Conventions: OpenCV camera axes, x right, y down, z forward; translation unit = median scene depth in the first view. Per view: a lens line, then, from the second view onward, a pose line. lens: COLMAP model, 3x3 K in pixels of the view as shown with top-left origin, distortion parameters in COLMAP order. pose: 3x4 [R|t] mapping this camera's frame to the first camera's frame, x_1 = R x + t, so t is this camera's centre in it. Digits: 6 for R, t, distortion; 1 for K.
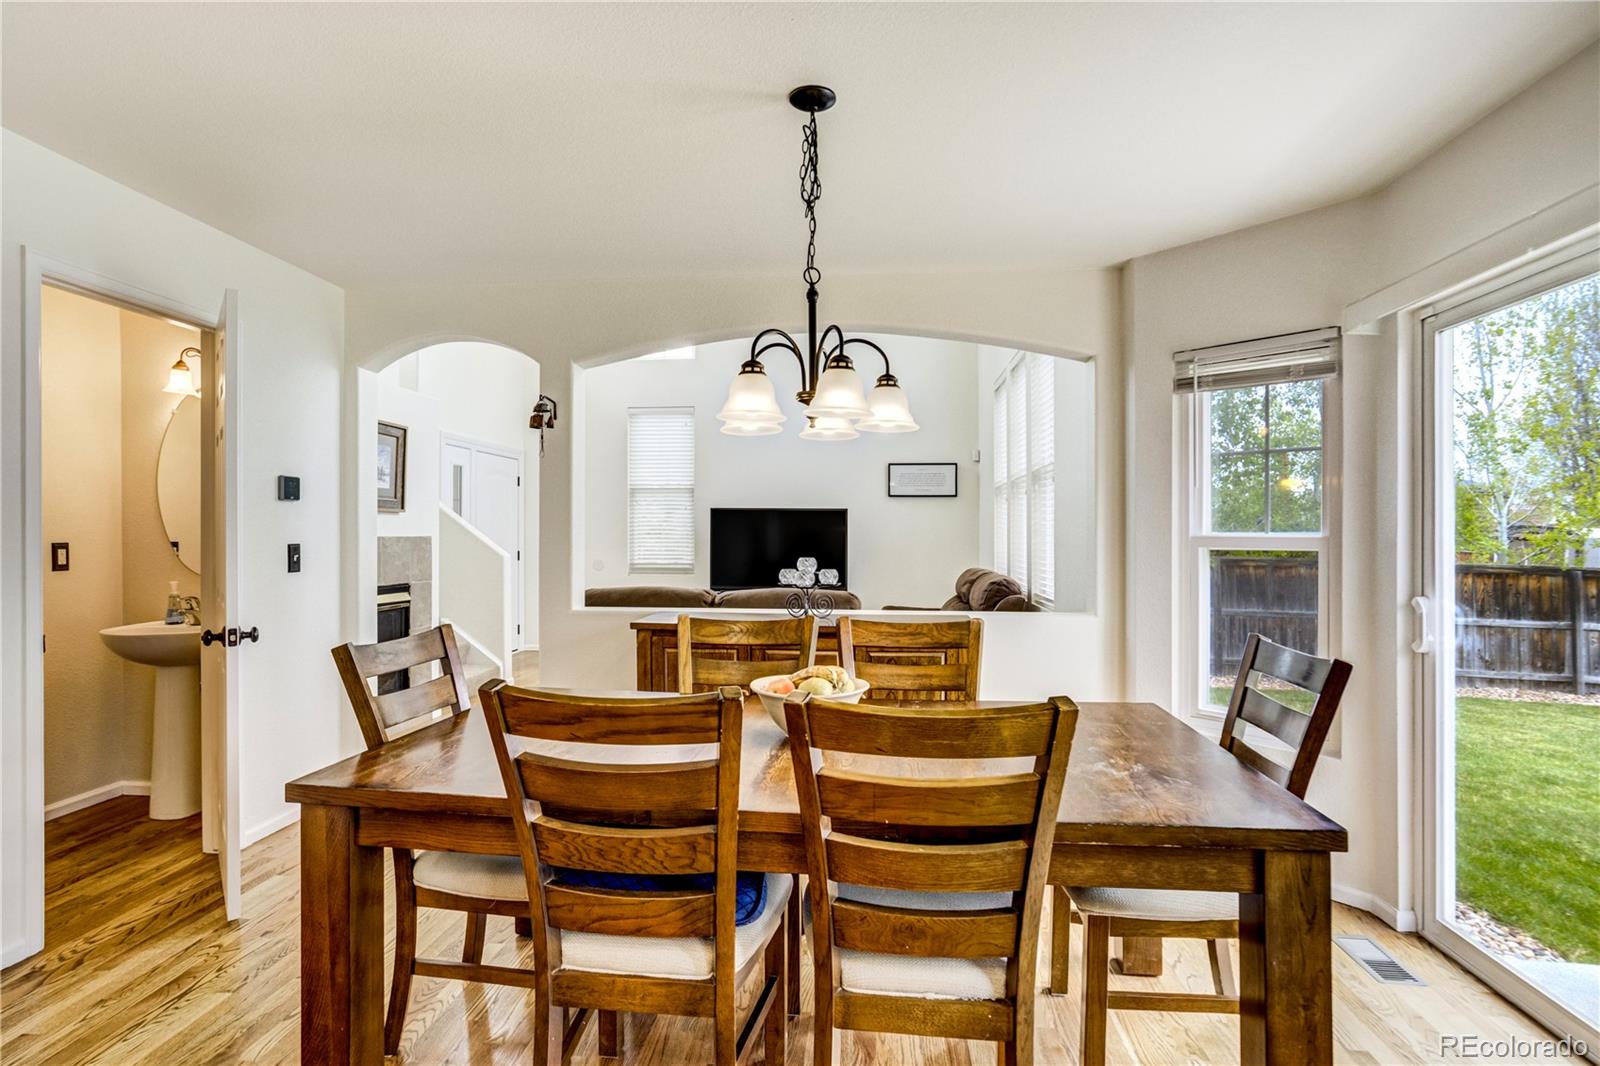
lens RADIAL K [[799.7, 0, 800.0], [0, 799.7, 533.0], [0, 0, 1]] dist [-0.004443, 0.022339]
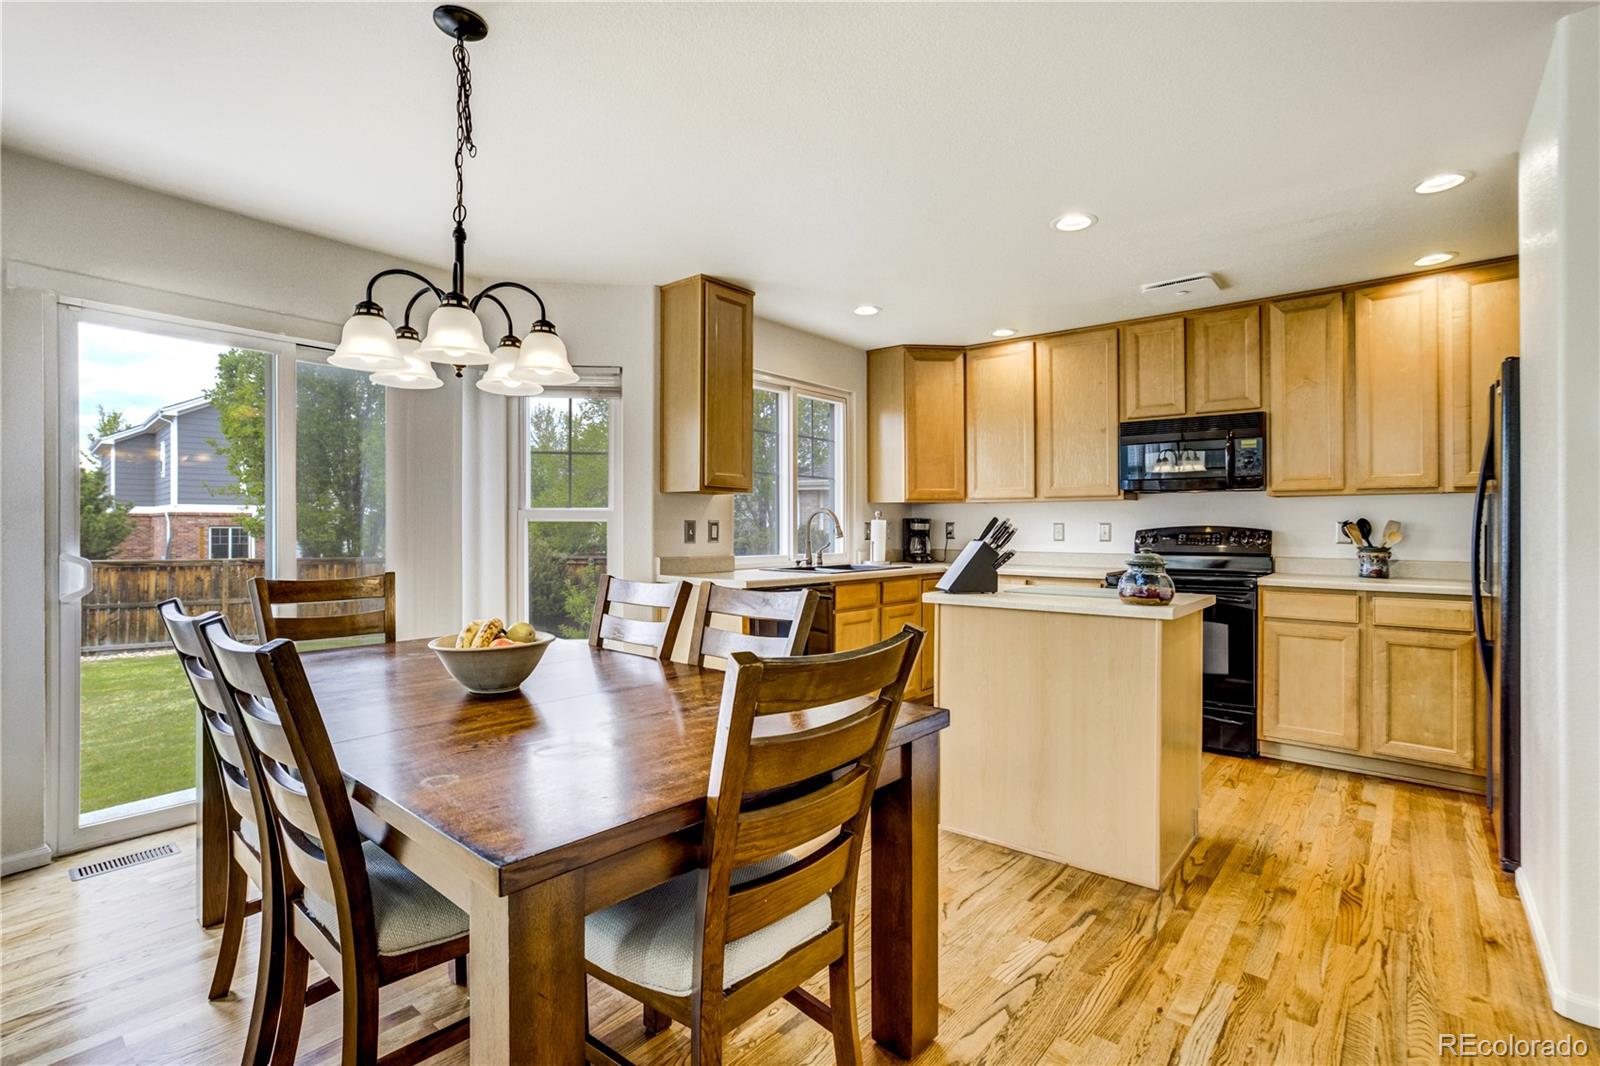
lens RADIAL K [[739.3, 0, 841.0], [0, 739.3, 526.3], [0, 0, 1]] dist [-0.015449, -0.000080]
pose [[-0.844147, -0.001638, 0.536109, -0.325791], [-0.002948, 0.999994, -0.001586, 0.014821], [-0.536103, -0.002920, -0.844147, 0.594759]]
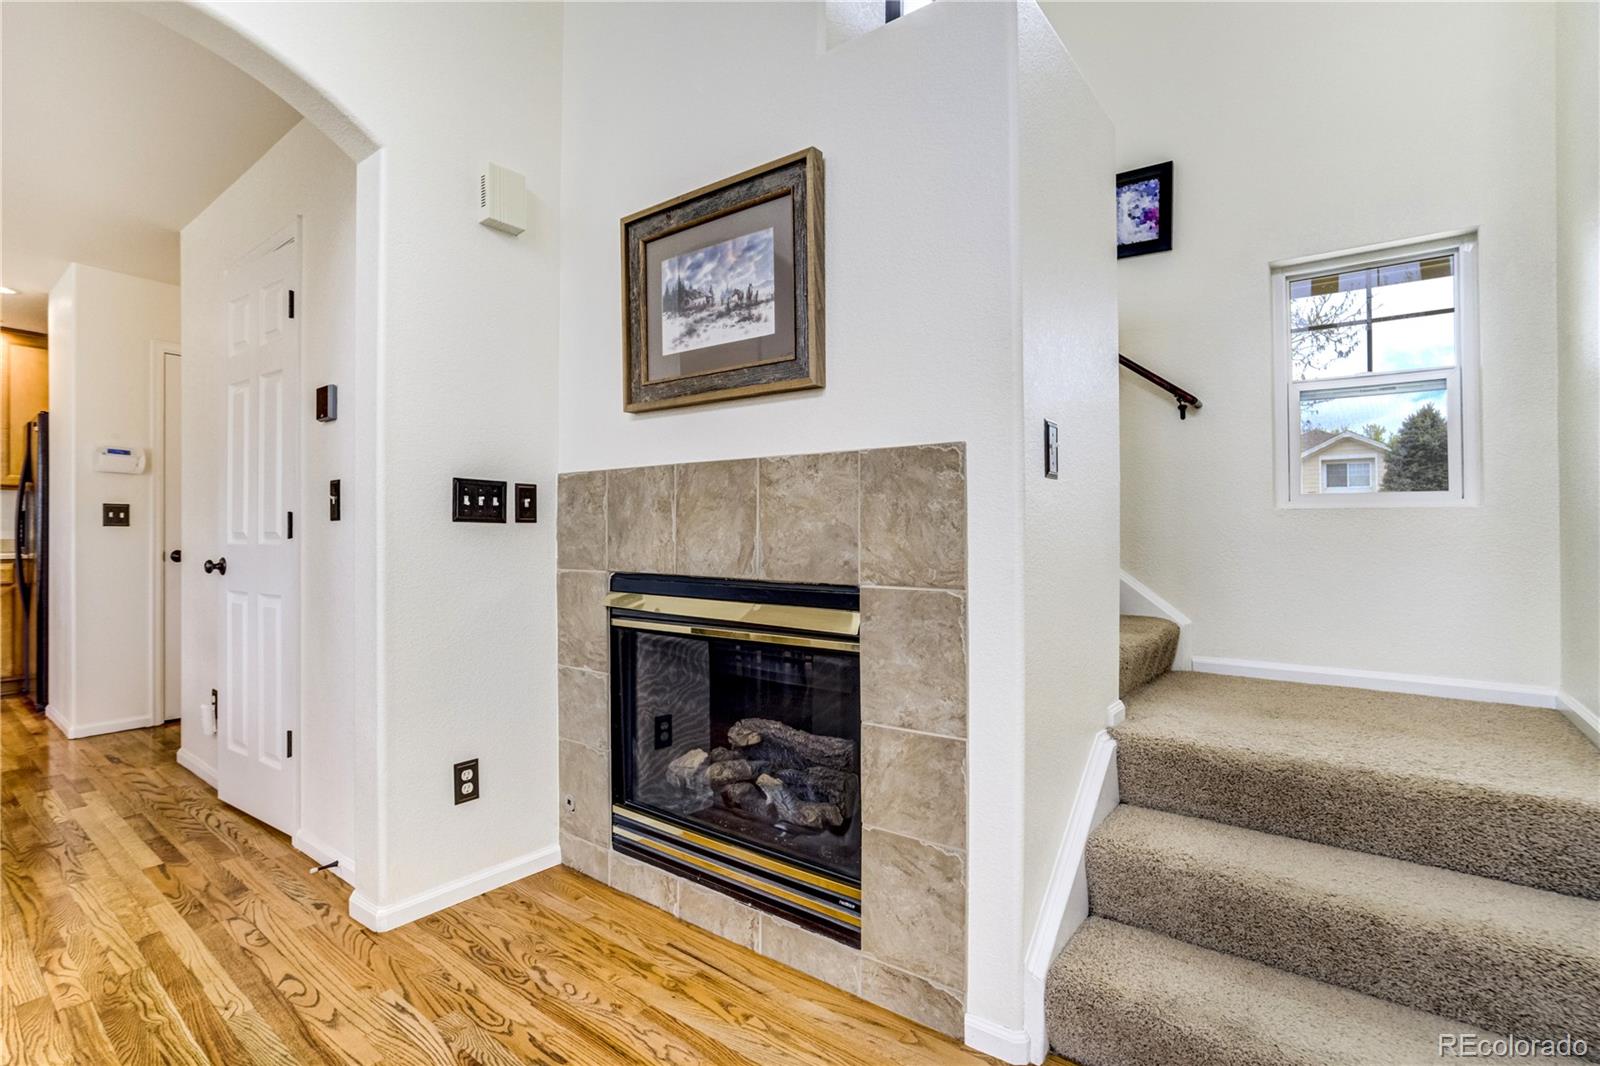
lens RADIAL K [[784.6, 0, 795.8], [0, 784.6, 539.3], [0, 0, 1]] dist [-0.074687, 0.044096]
pose [[-0.558726, -0.002562, -0.829348, -0.194916], [-0.006684, 0.999977, 0.001414, 0.042182], [0.829325, 0.006334, -0.558730, 1.163984]]
